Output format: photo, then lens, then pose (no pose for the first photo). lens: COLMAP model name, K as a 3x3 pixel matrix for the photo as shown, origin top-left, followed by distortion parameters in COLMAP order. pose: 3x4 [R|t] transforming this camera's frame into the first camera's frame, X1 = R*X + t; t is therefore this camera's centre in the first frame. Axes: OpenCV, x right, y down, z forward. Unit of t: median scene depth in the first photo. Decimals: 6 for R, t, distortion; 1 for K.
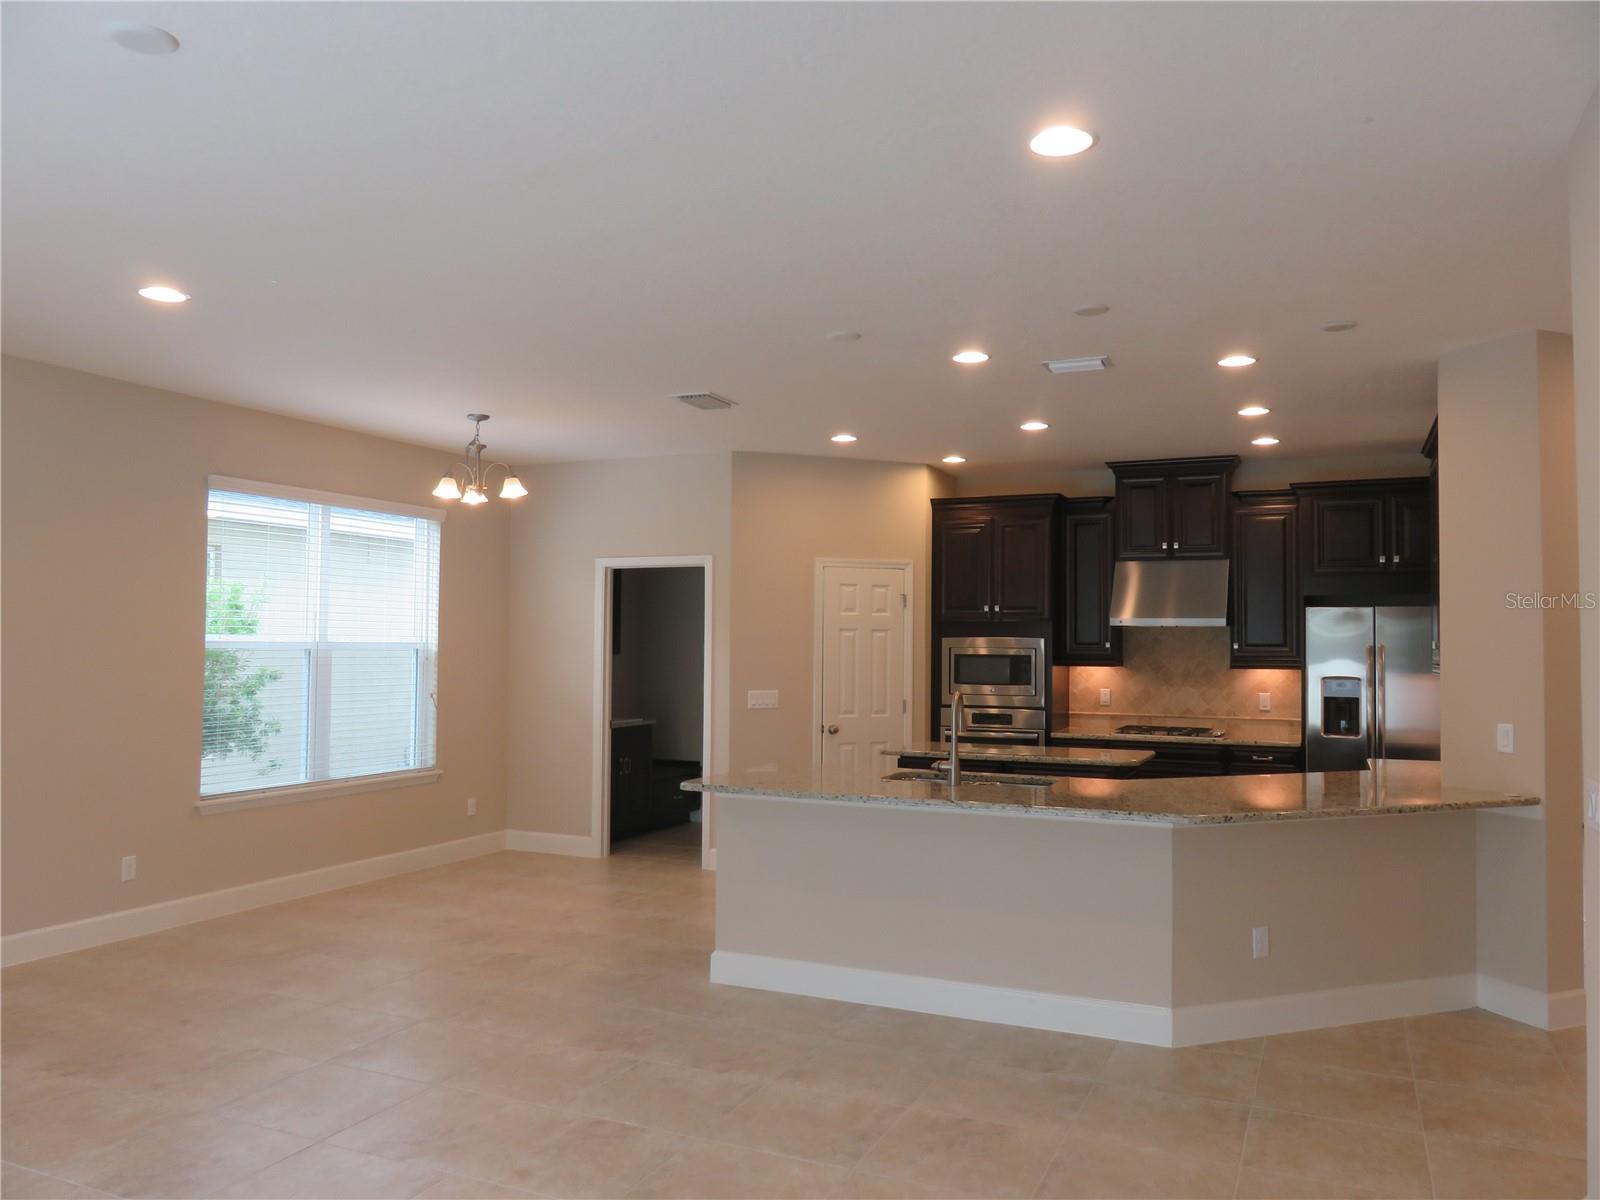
lens RADIAL K [[1204.1, 0, 800.0], [0, 1204.1, 600.0], [0, 0, 1]] dist [0.001622, 0.003359]
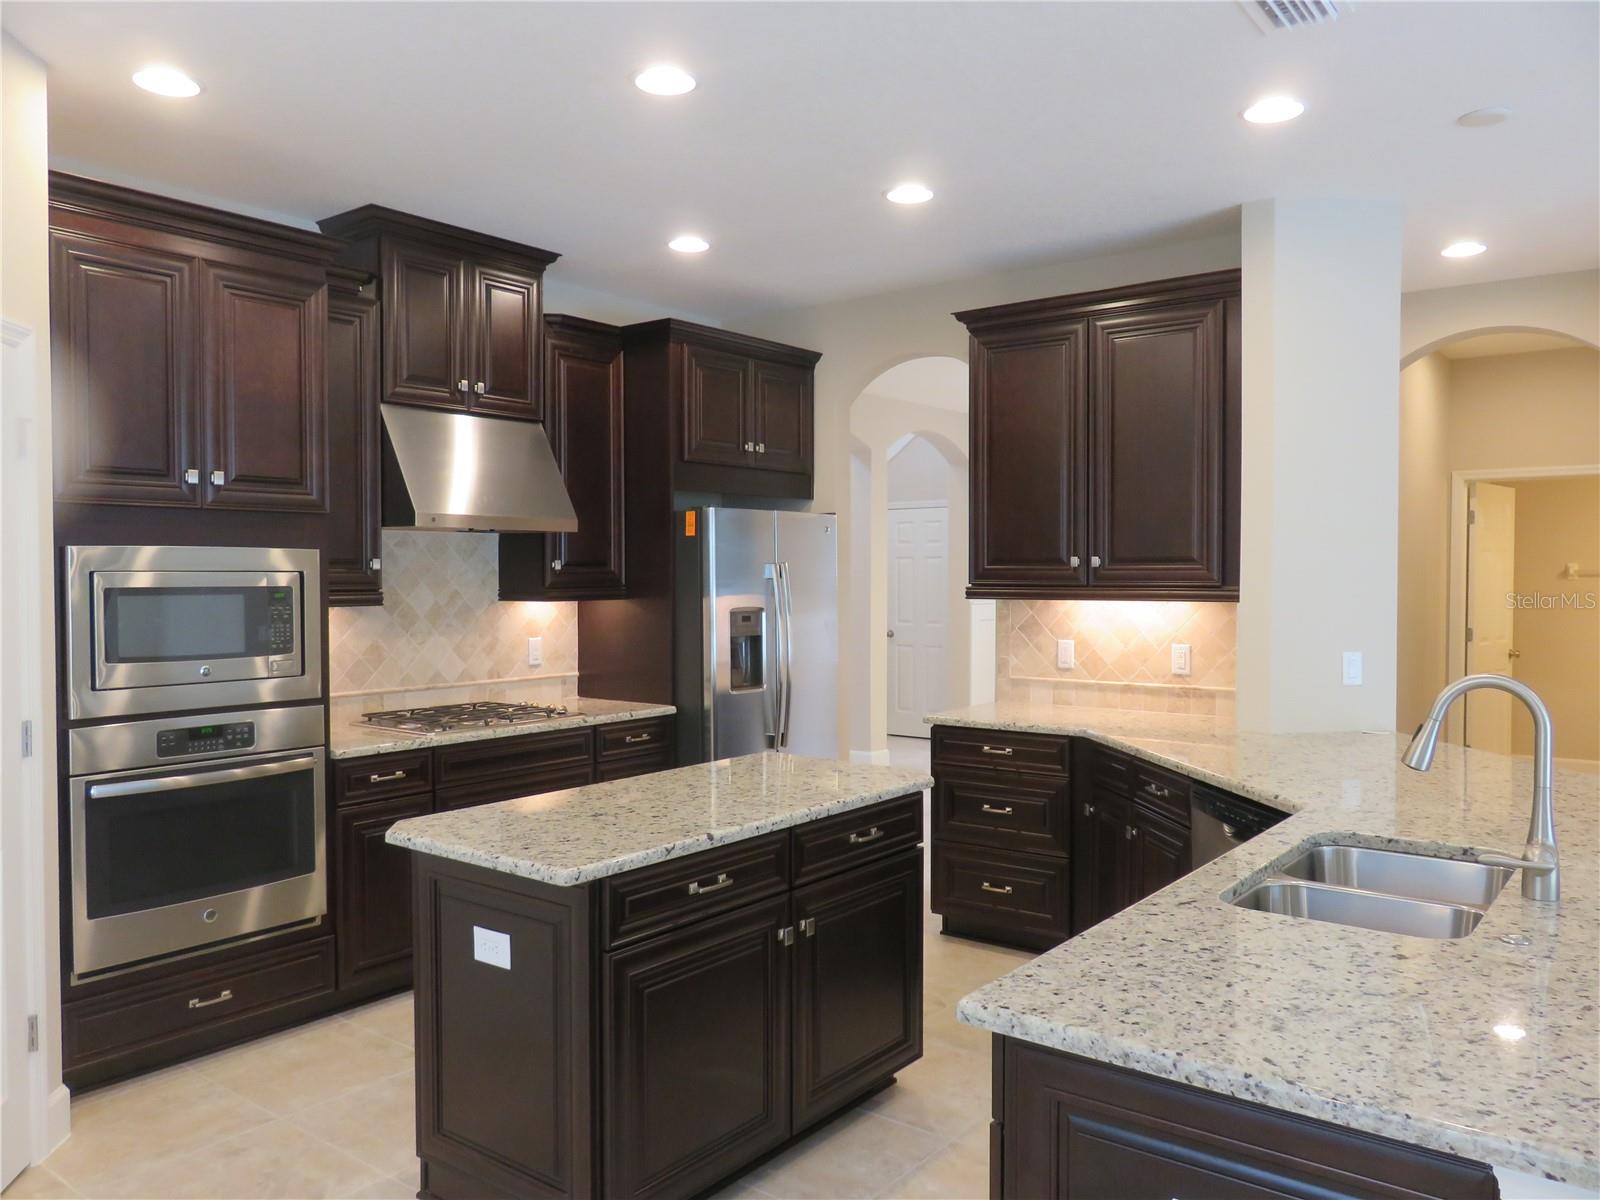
lens RADIAL K [[1204.1, 0, 800.0], [0, 1204.1, 600.0], [0, 0, 1]] dist [0.001622, 0.003359]
pose [[0.224553, -0.031126, 0.973965, -0.203076], [-0.034142, 0.998625, 0.039786, 0.026001], [-0.973864, -0.042188, 0.223181, 0.701536]]
